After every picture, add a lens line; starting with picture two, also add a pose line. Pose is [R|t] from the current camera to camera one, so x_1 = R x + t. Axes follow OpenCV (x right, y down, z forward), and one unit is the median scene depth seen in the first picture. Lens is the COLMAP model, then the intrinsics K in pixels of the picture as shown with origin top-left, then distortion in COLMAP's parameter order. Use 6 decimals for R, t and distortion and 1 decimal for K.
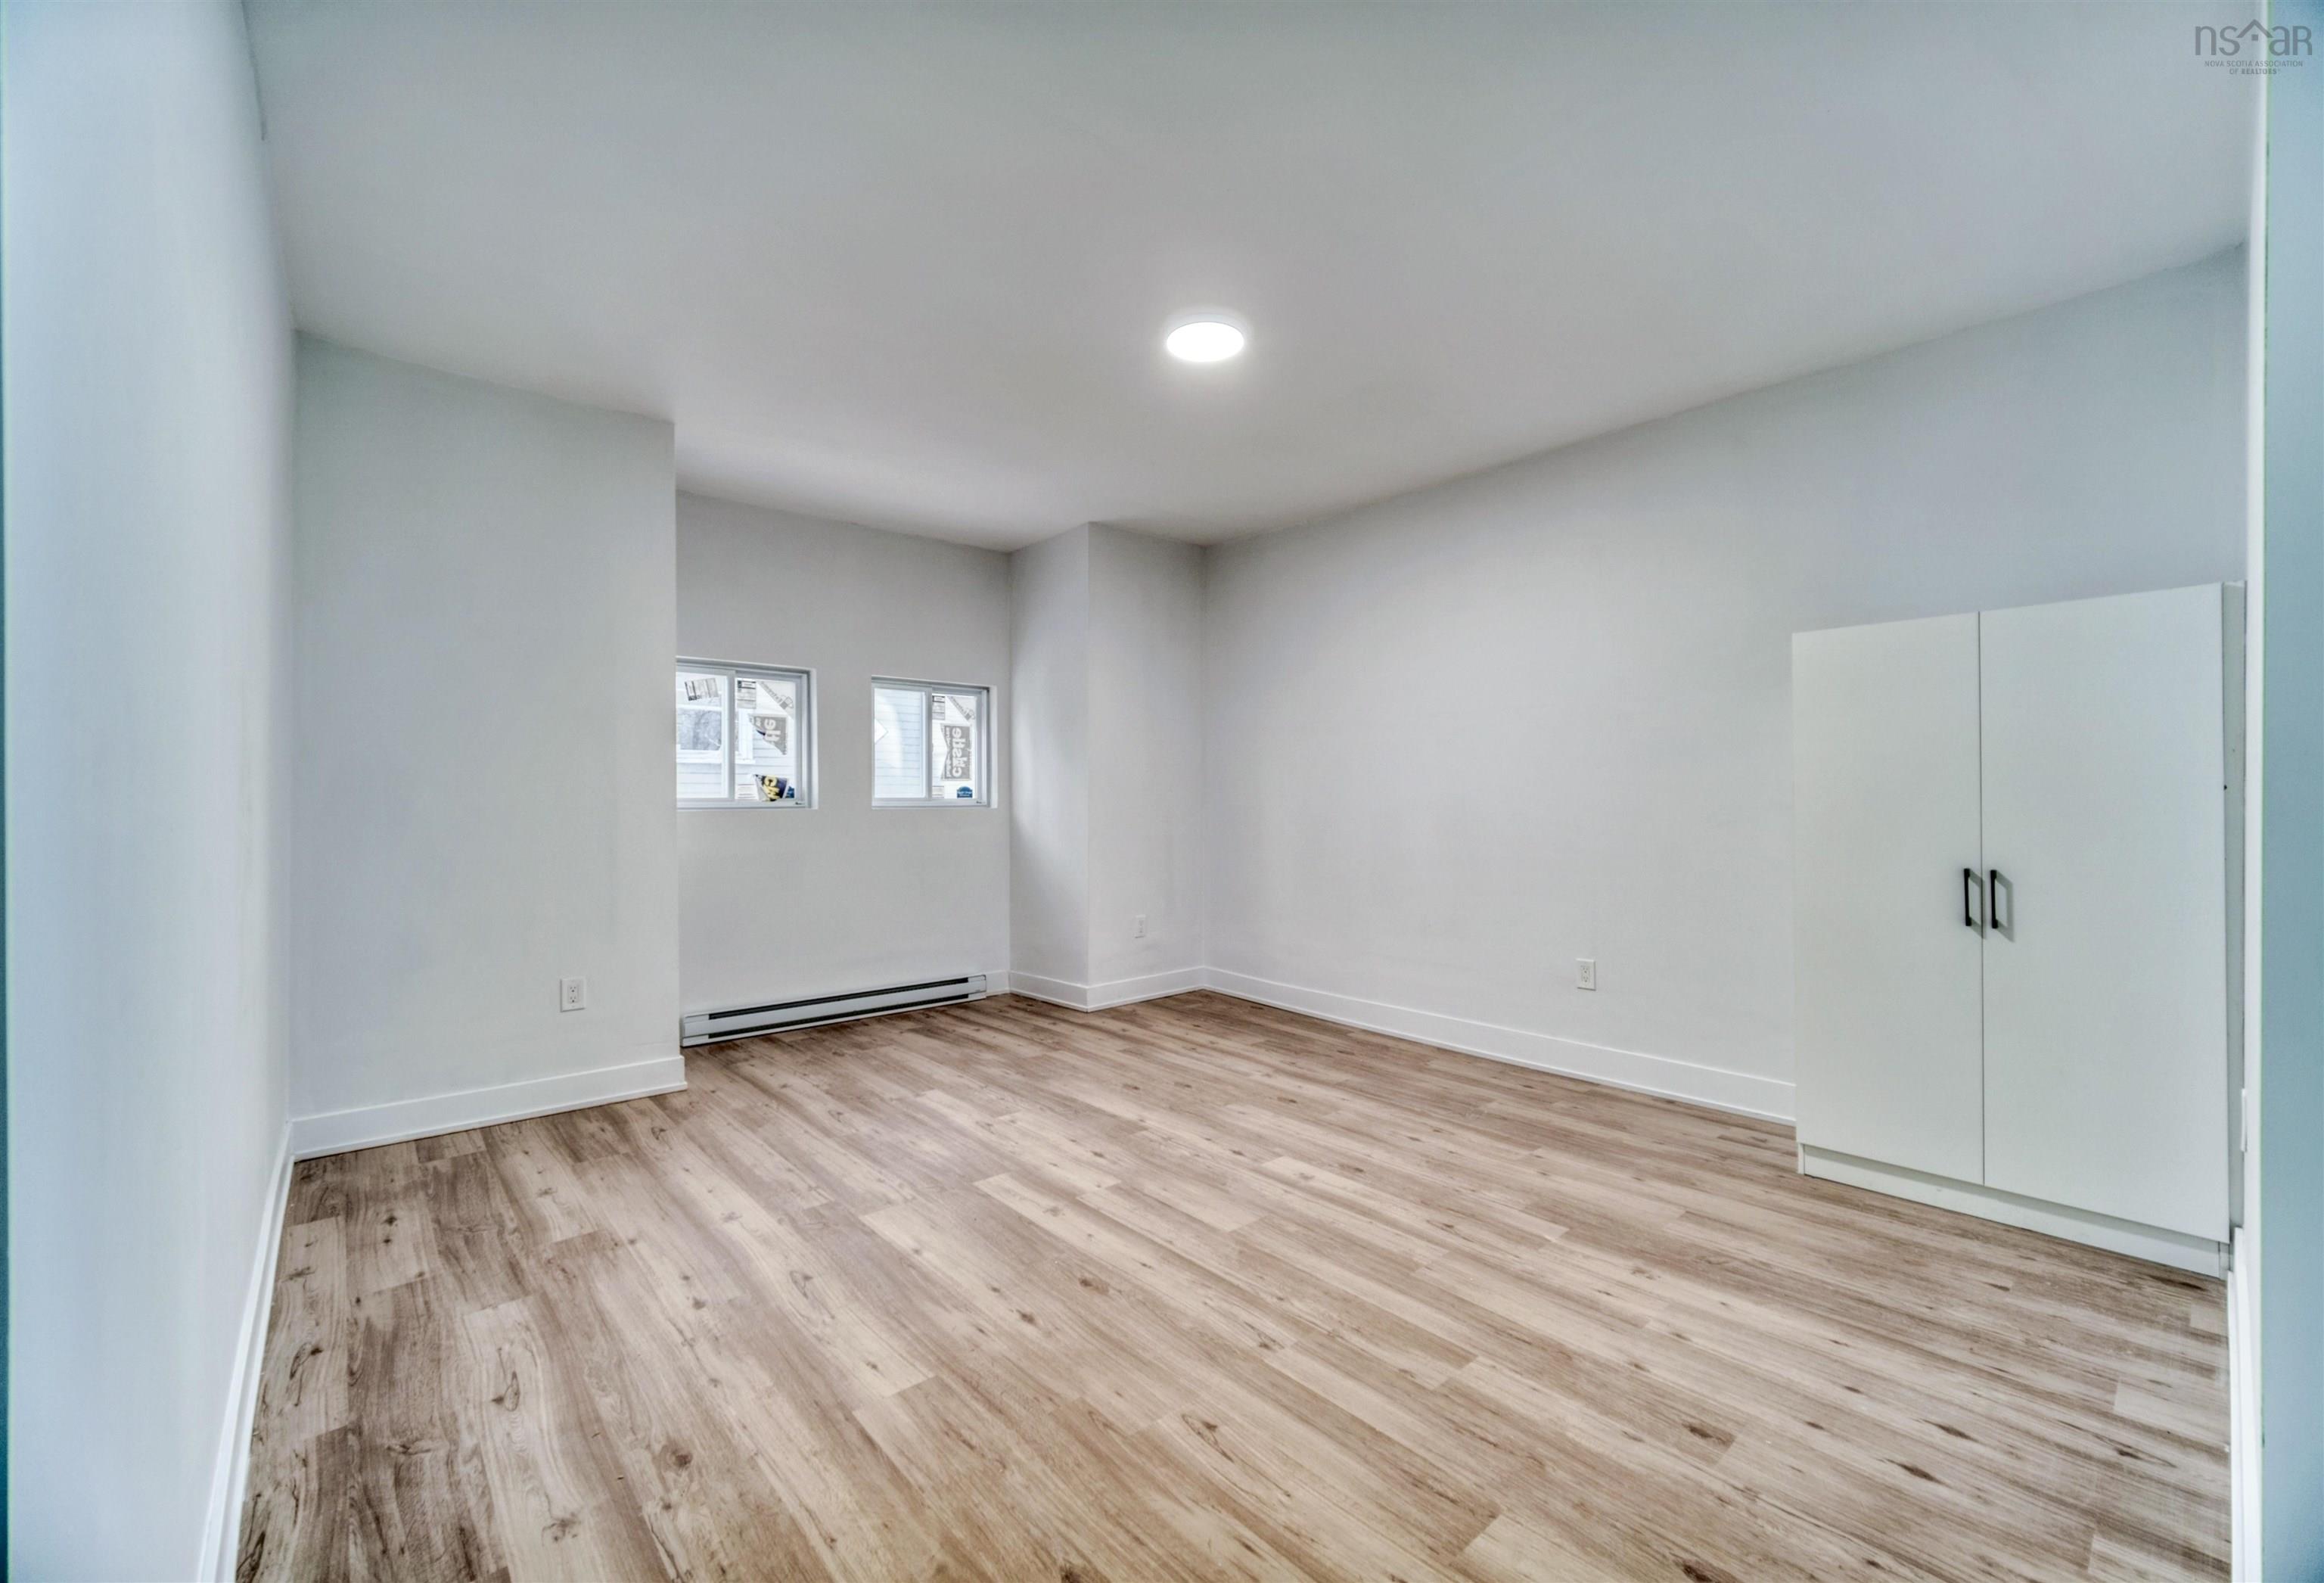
lens RADIAL K [[944.3, 0, 1167.0], [0, 944.3, 789.0], [0, 0, 1]] dist [-0.003285, -0.000166]
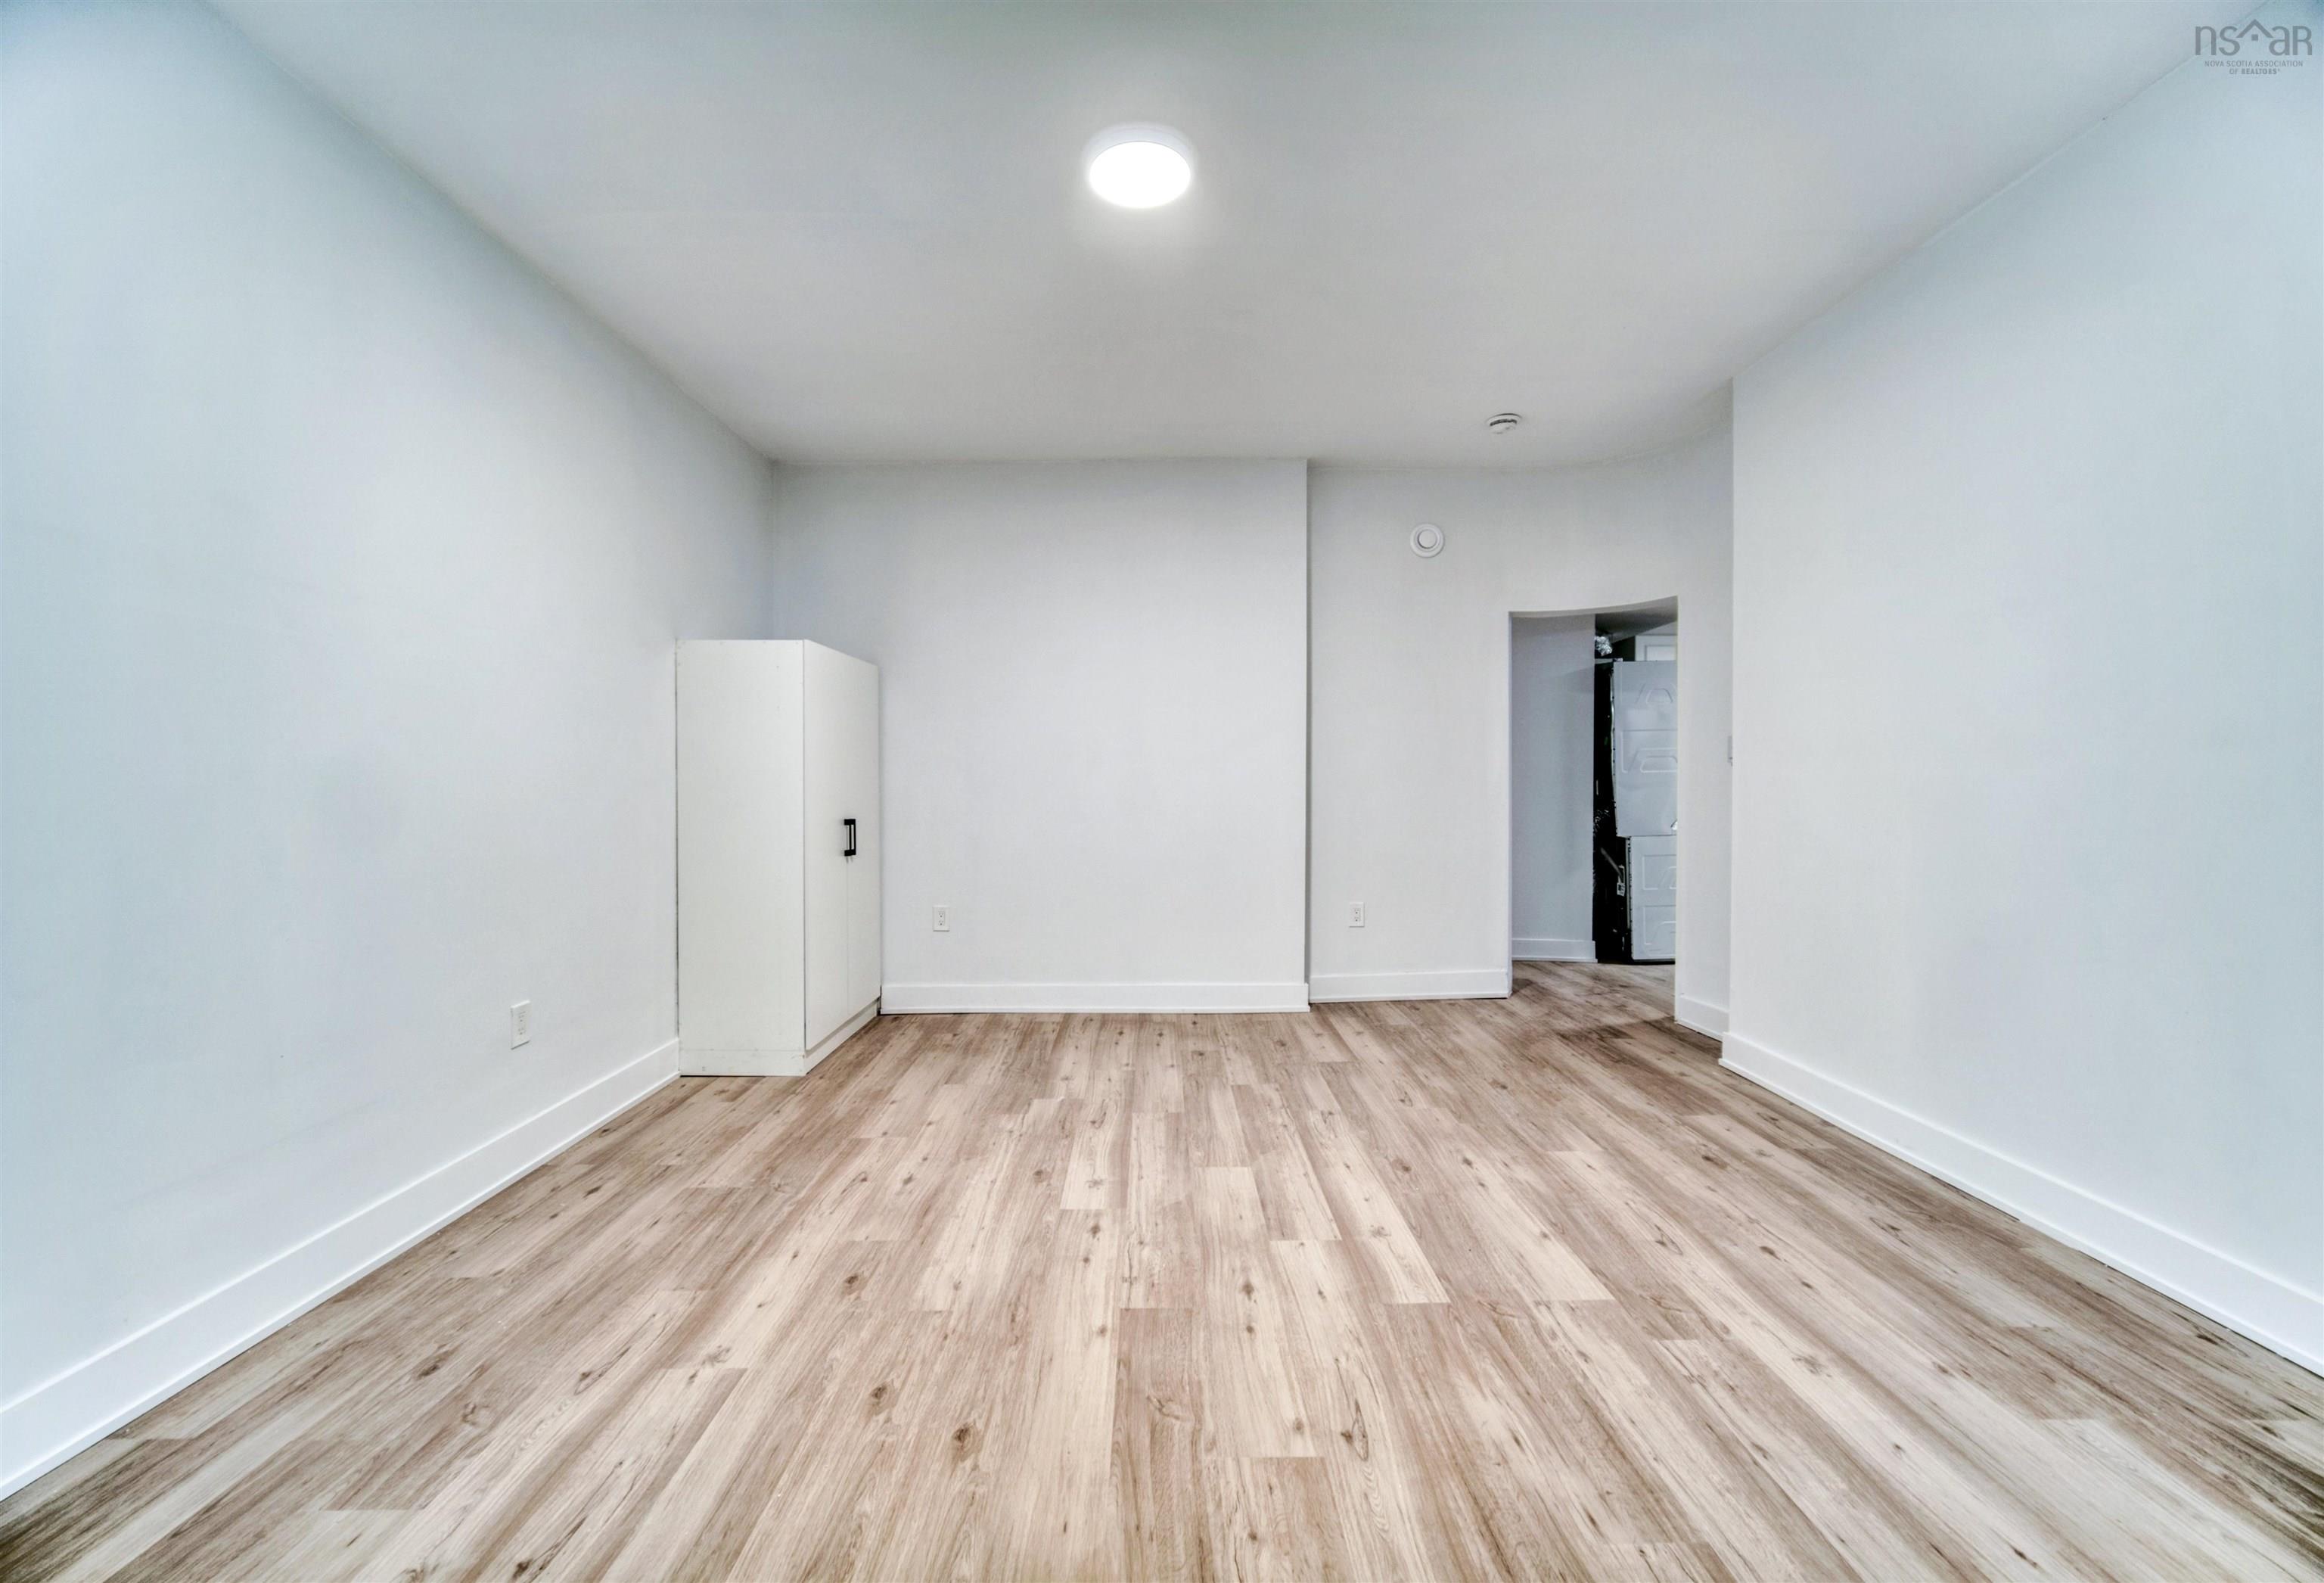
lens RADIAL K [[944.3, 0, 1167.0], [0, 944.3, 789.0], [0, 0, 1]] dist [-0.003285, -0.000166]
pose [[-0.756829, -0.003769, 0.653602, -0.483149], [-0.001540, 0.999991, 0.003984, 0.026616], [-0.653611, 0.002009, -0.756828, 1.593090]]
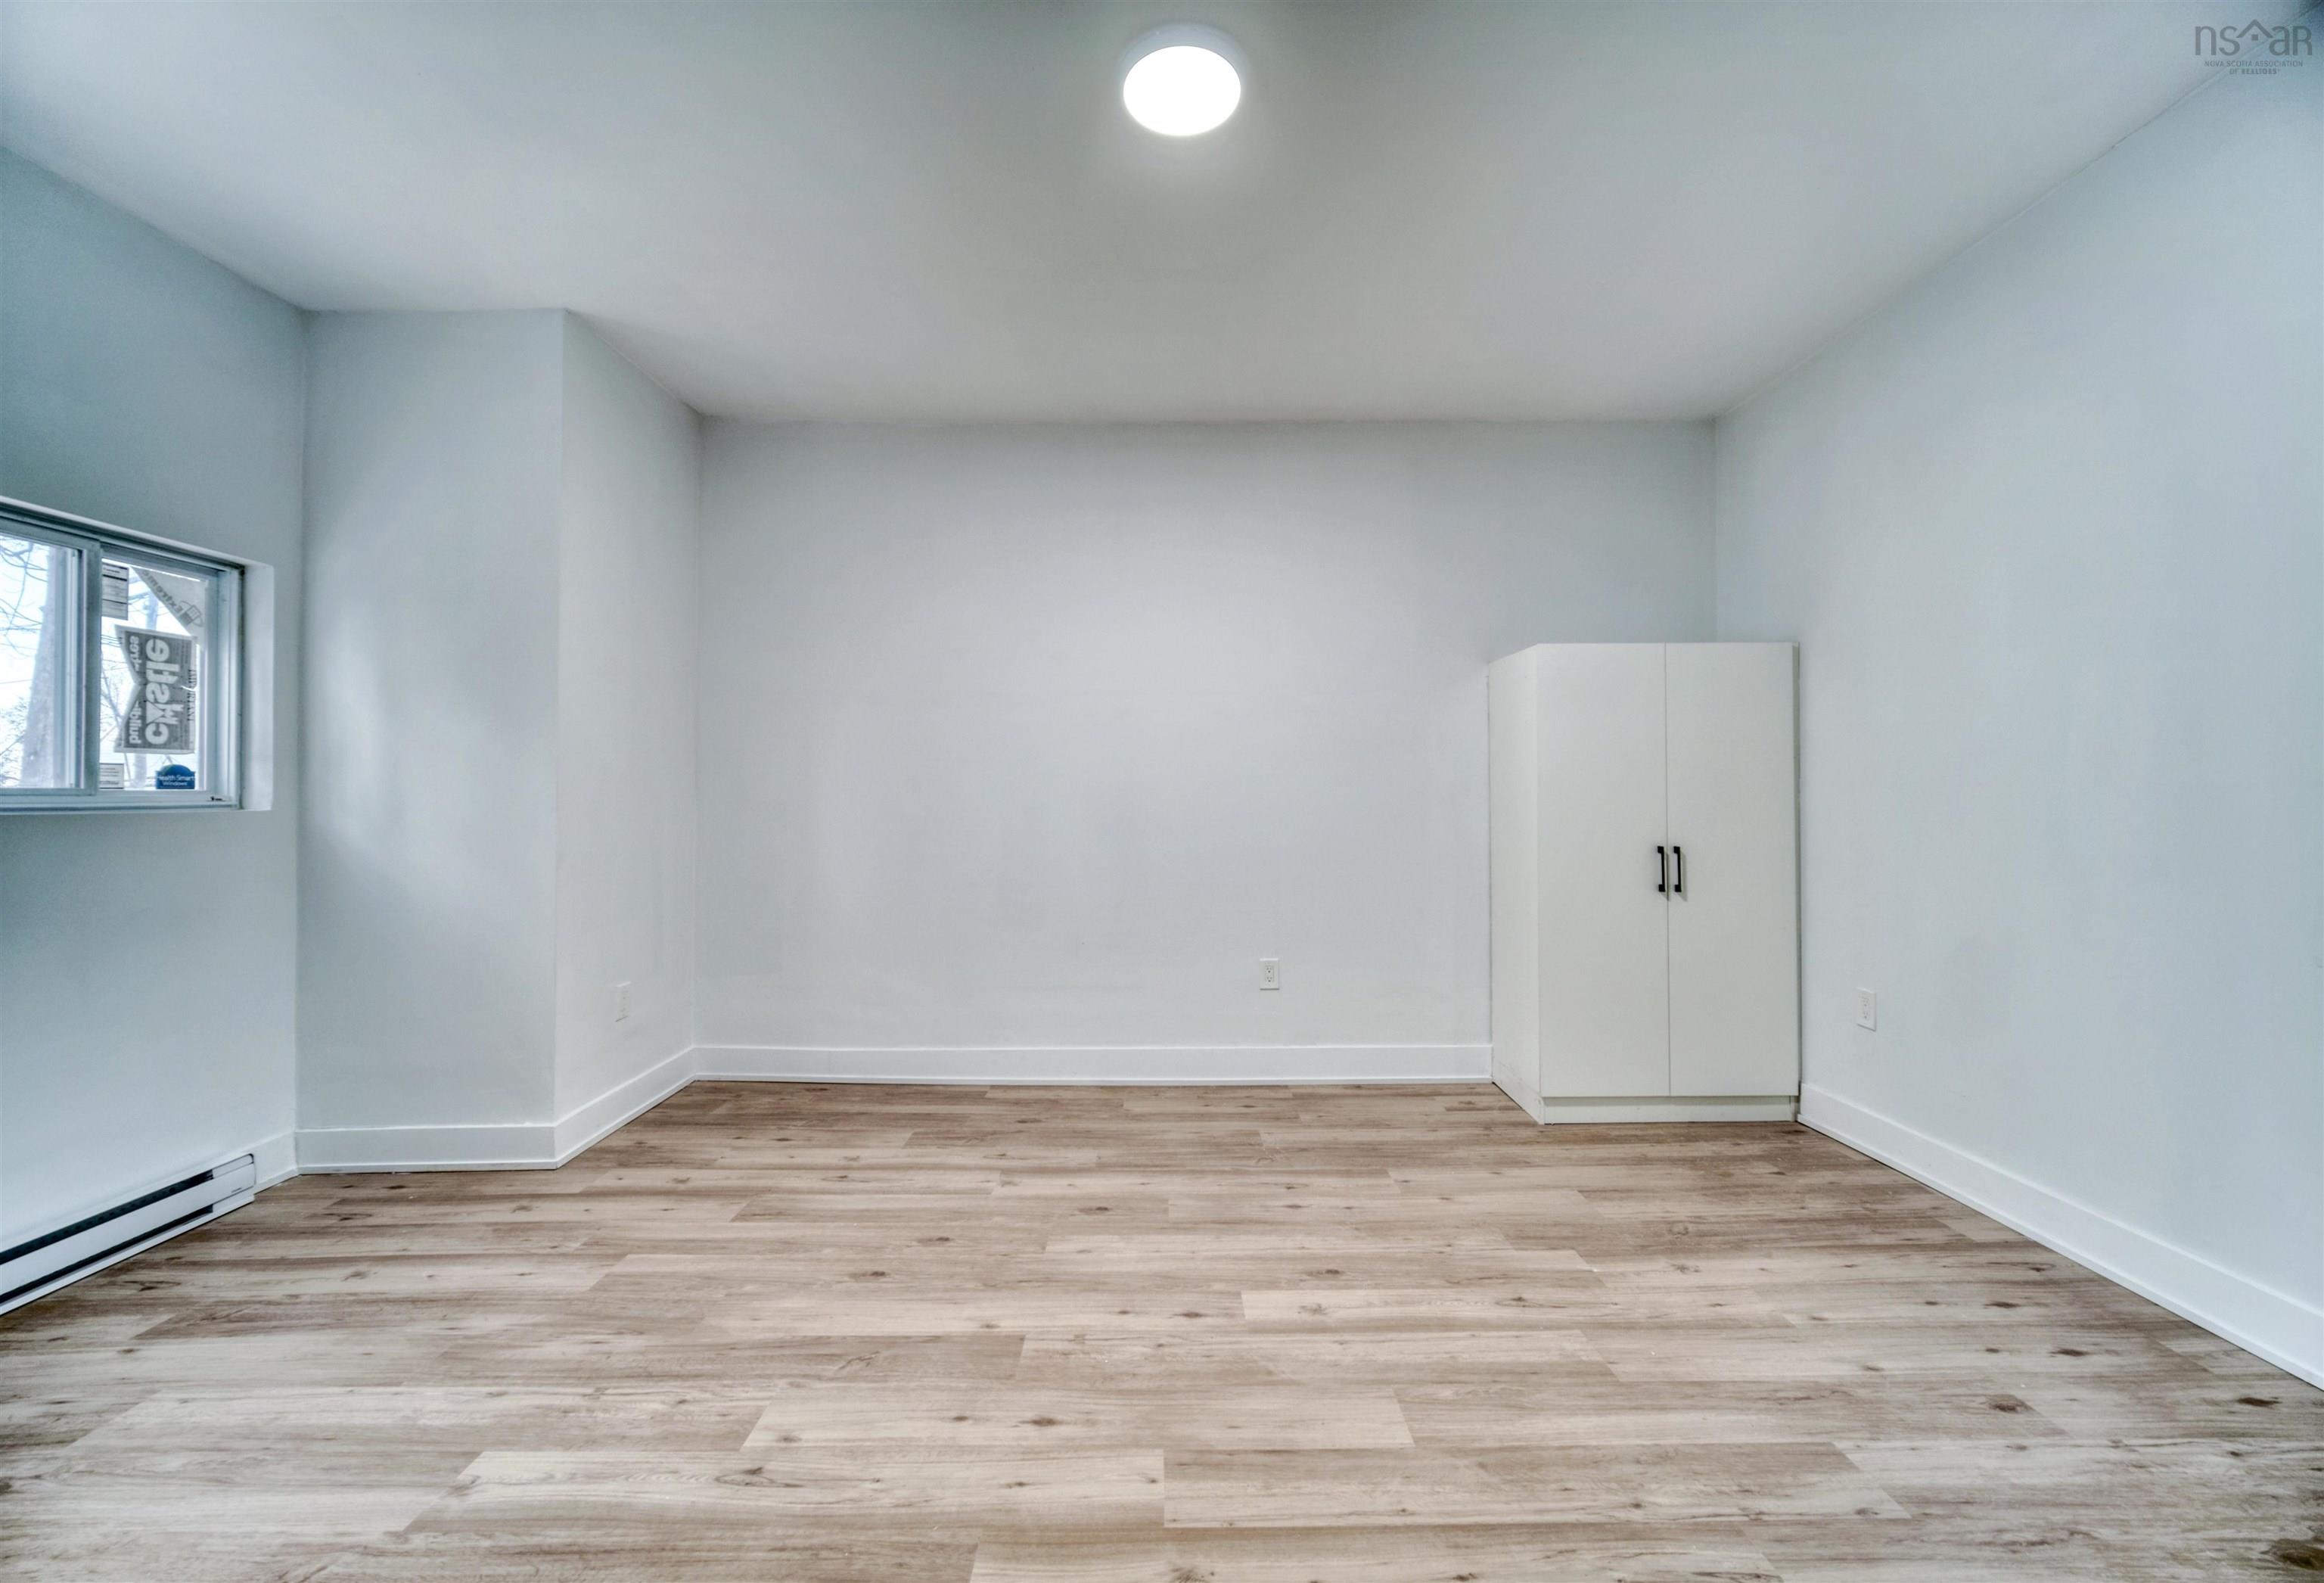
lens RADIAL K [[944.3, 0, 1167.0], [0, 944.3, 789.0], [0, 0, 1]] dist [-0.003285, -0.000166]
pose [[0.651270, 0.003596, 0.758837, -0.464430], [-0.006034, 0.999982, 0.000440, 0.010563], [-0.758822, -0.004865, 0.651280, 0.597192]]
